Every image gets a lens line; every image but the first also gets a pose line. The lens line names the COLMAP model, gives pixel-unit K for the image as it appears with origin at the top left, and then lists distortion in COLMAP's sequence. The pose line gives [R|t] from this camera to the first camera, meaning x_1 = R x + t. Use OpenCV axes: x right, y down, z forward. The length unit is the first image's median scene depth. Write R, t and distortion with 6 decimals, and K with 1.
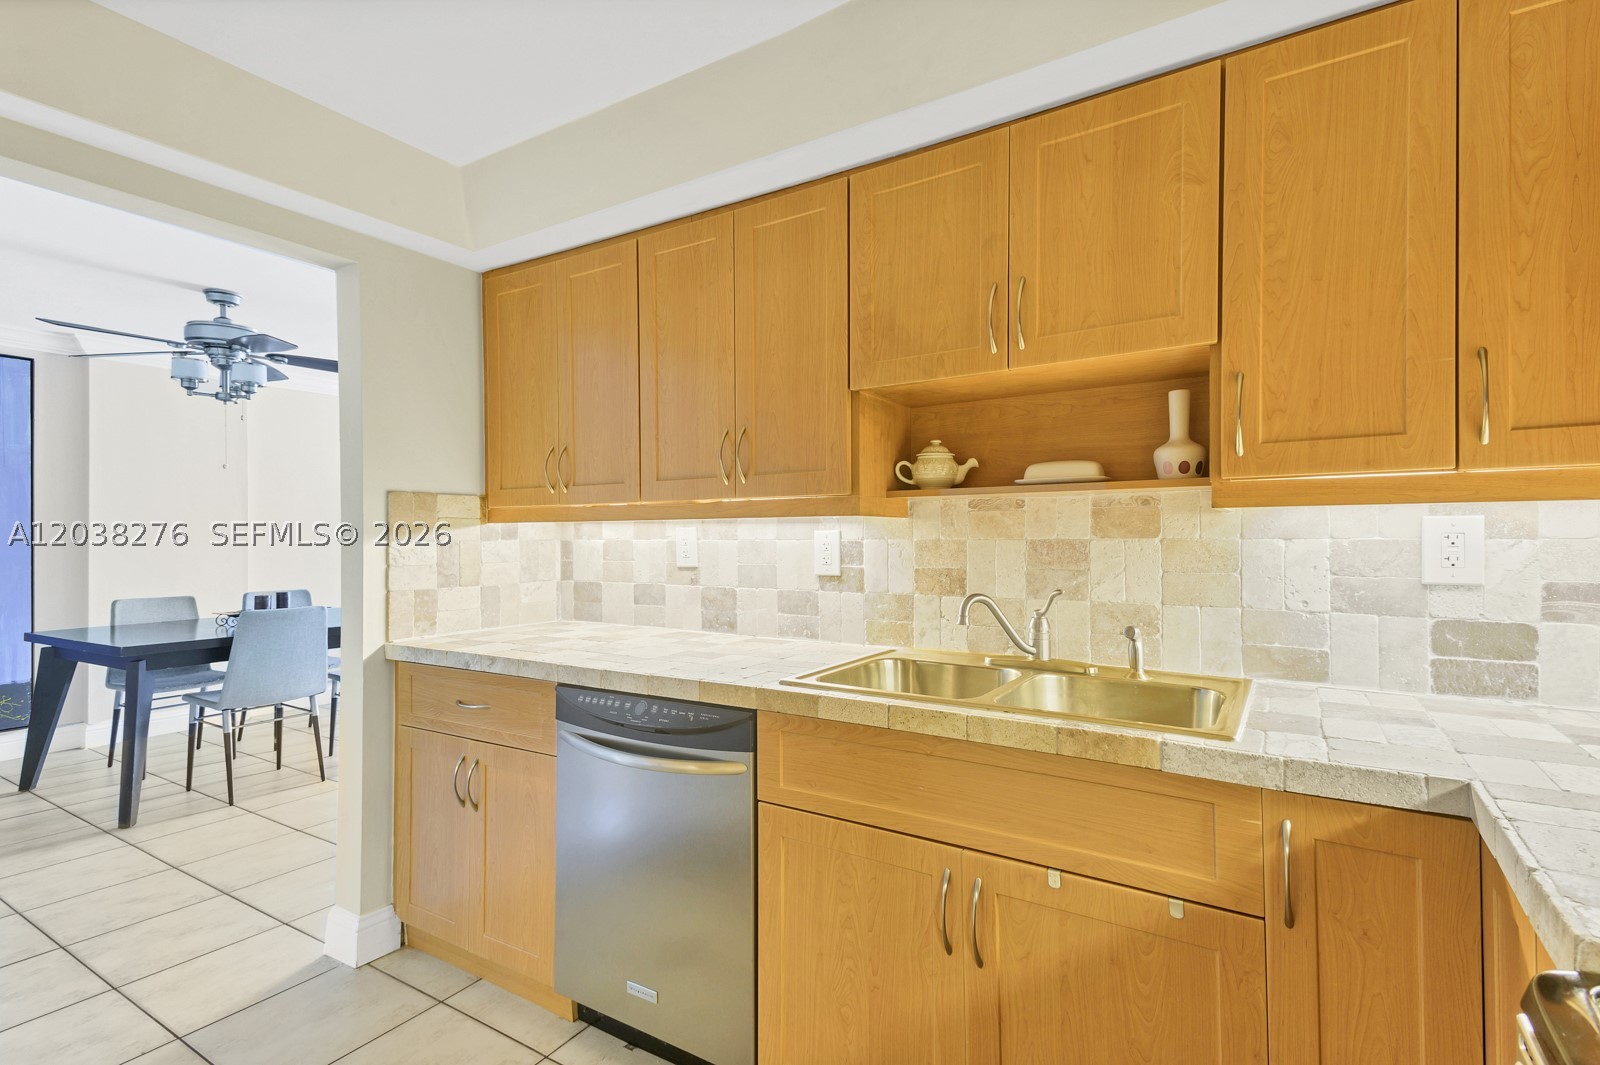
lens RADIAL K [[762.7, 0, 797.4], [0, 762.7, 532.1], [0, 0, 1]] dist [0.054286, -0.013791]
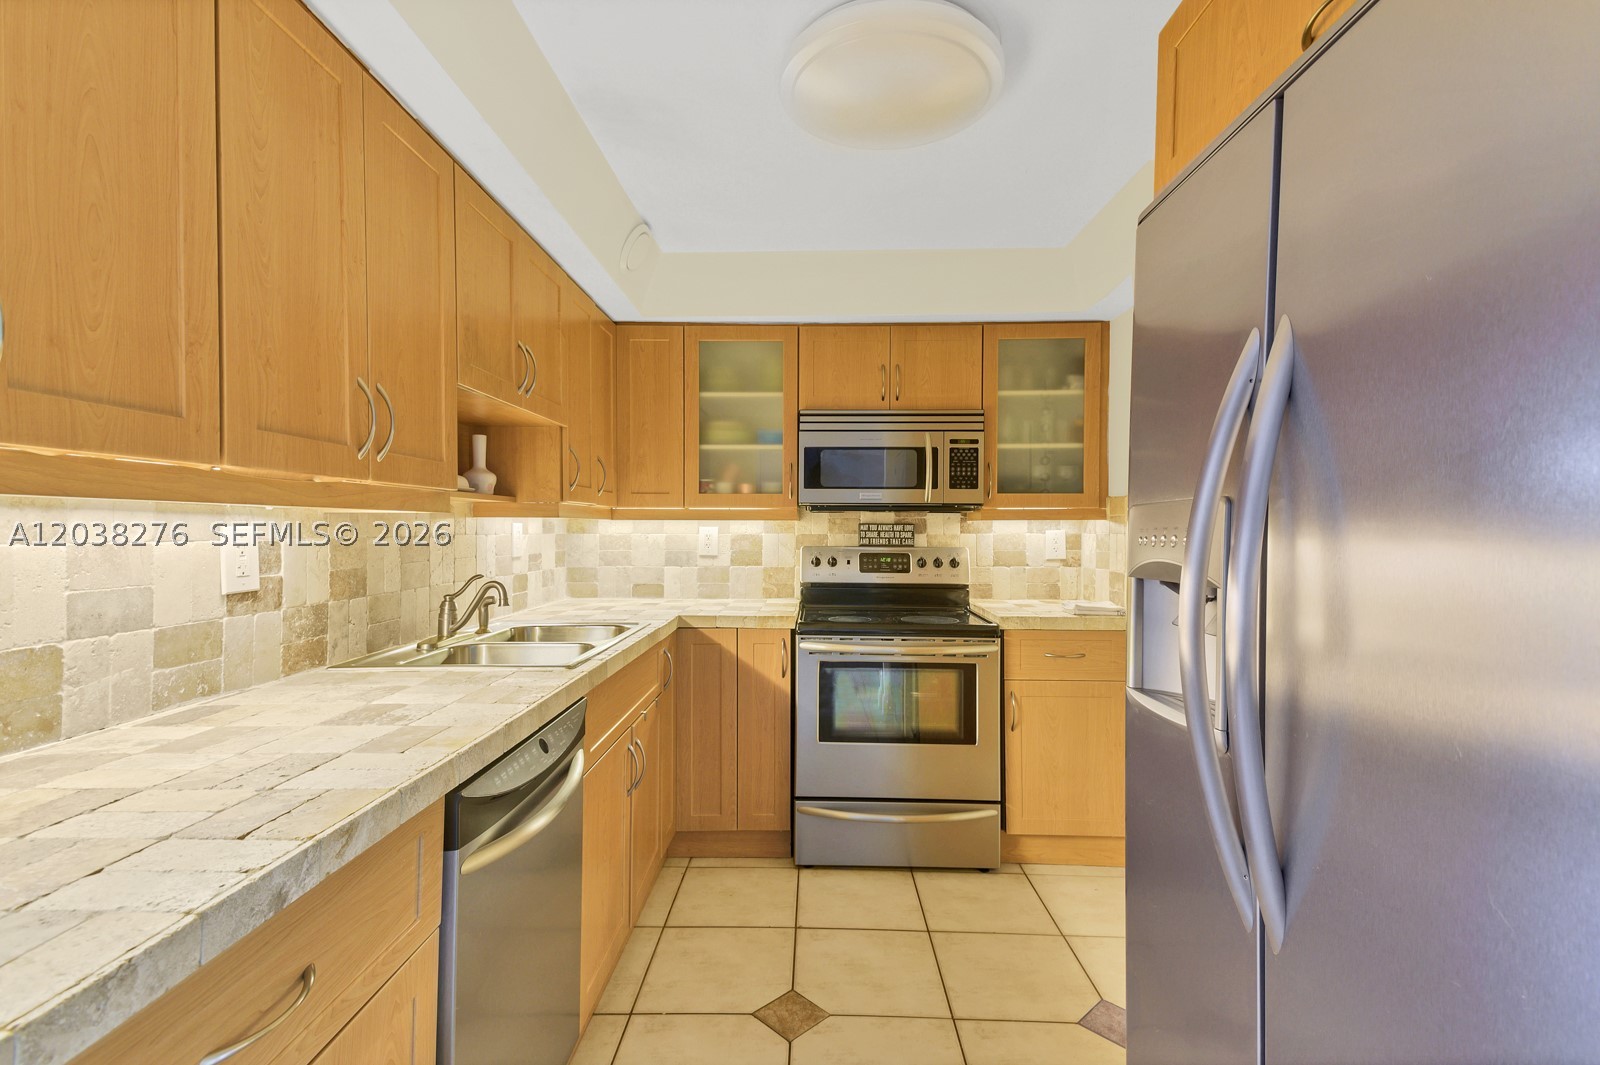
lens RADIAL K [[762.7, 0, 809.2], [0, 762.7, 524.0], [0, 0, 1]] dist [0.054286, -0.013791]
pose [[-0.514856, 0.008600, 0.857233, -0.837896], [0.000786, 0.999954, -0.009559, 0.002999], [-0.857276, -0.004247, -0.514840, 0.947449]]
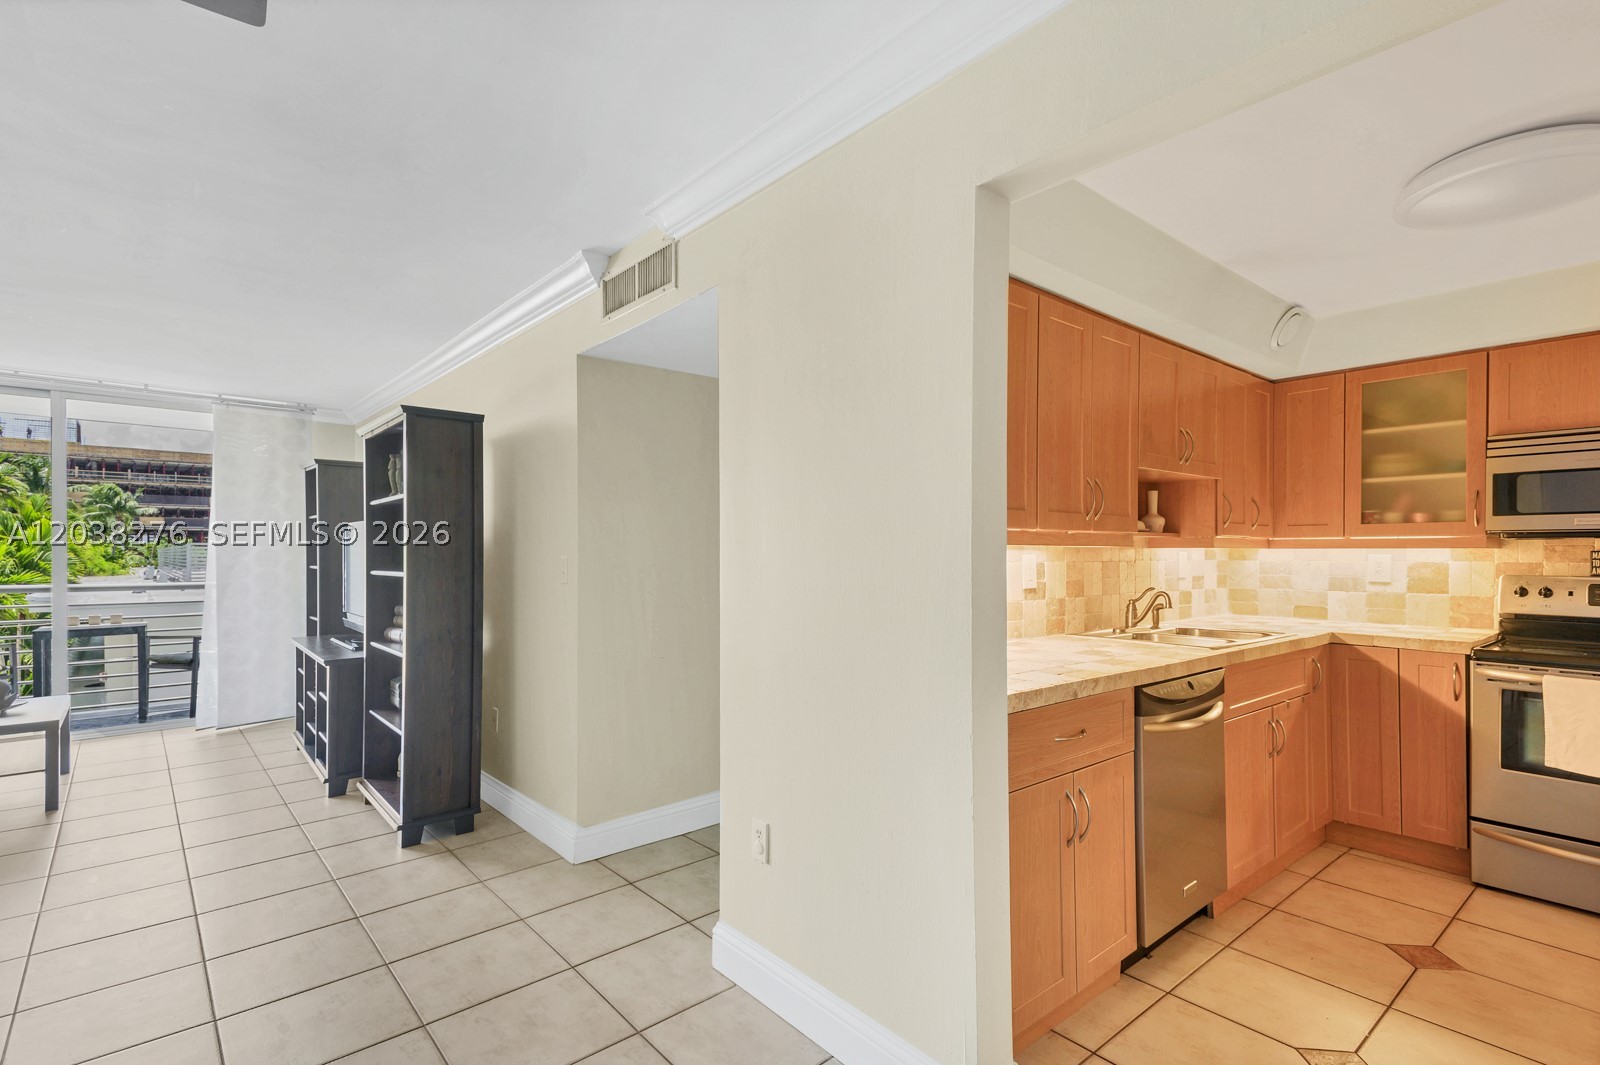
lens RADIAL K [[762.7, 0, 795.3], [0, 762.7, 553.9], [0, 0, 1]] dist [0.054286, -0.013791]
pose [[0.299175, 0.004173, 0.954189, -1.402748], [-0.002946, 0.999990, -0.003450, 0.001575], [-0.954194, -0.001779, 0.299185, 1.014206]]
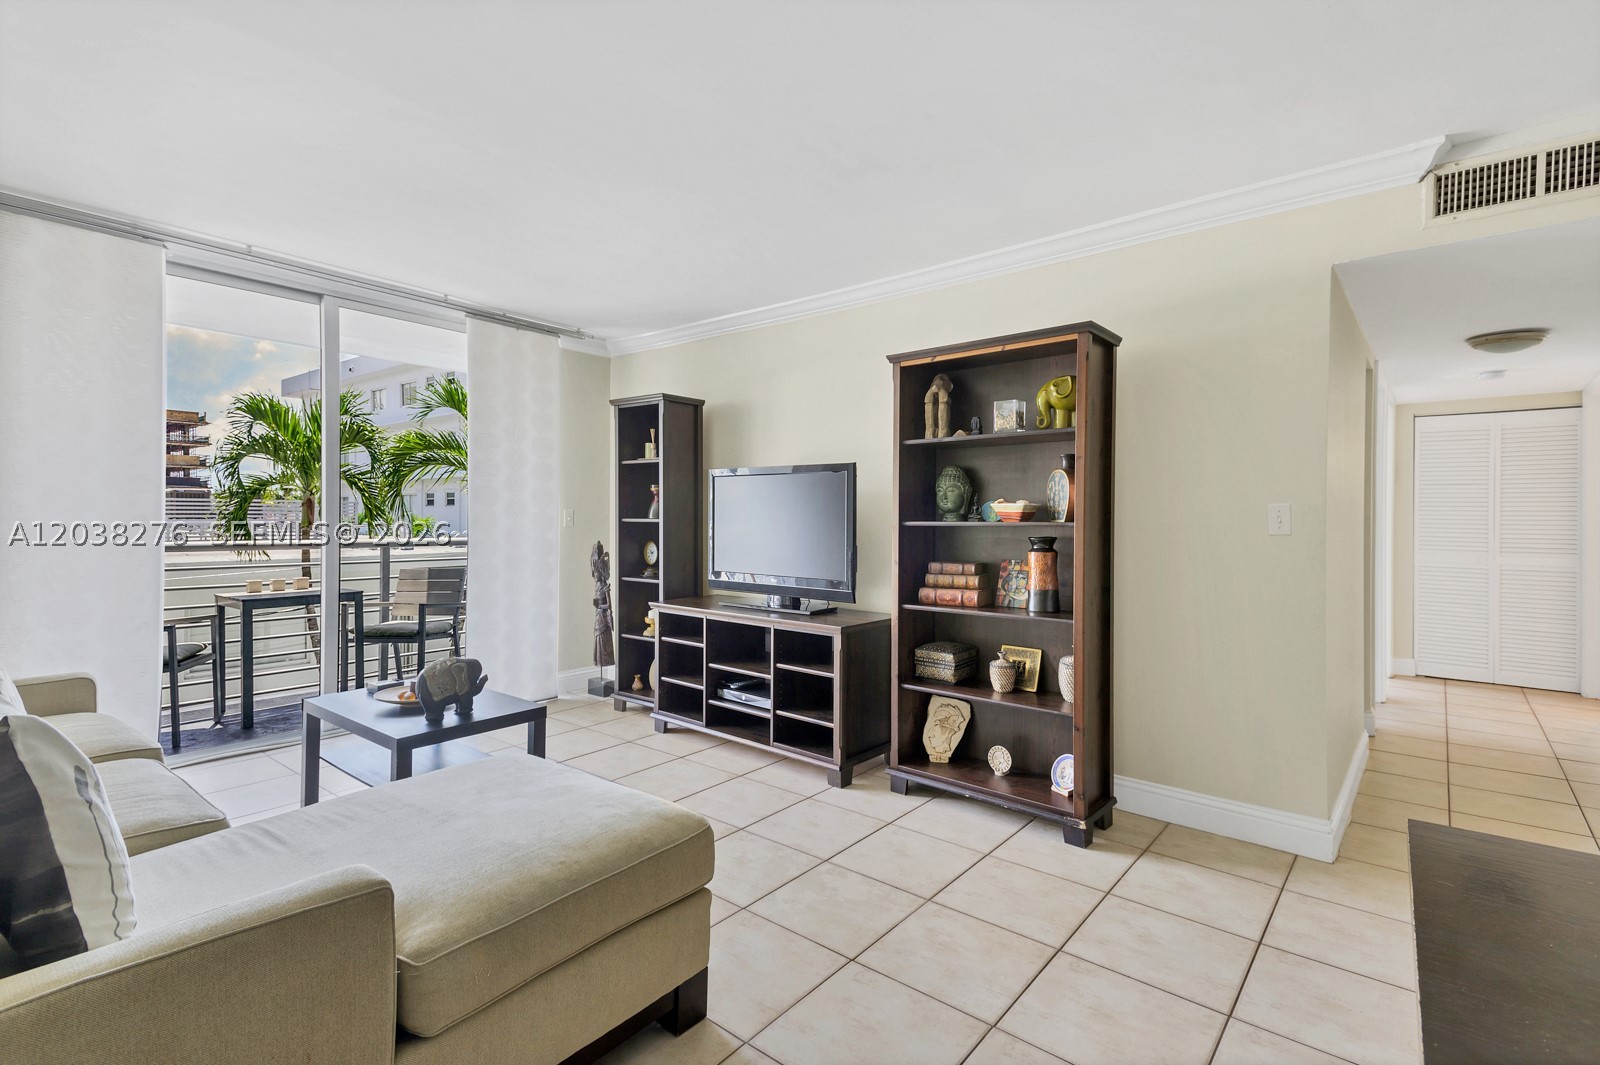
lens RADIAL K [[762.7, 0, 798.9], [0, 762.7, 529.9], [0, 0, 1]] dist [0.054286, -0.013791]
pose [[0.130819, -0.013627, 0.991313, -1.504093], [-0.006043, 0.999876, 0.014542, 0.034376], [-0.991388, -0.007893, 0.130721, 2.583826]]
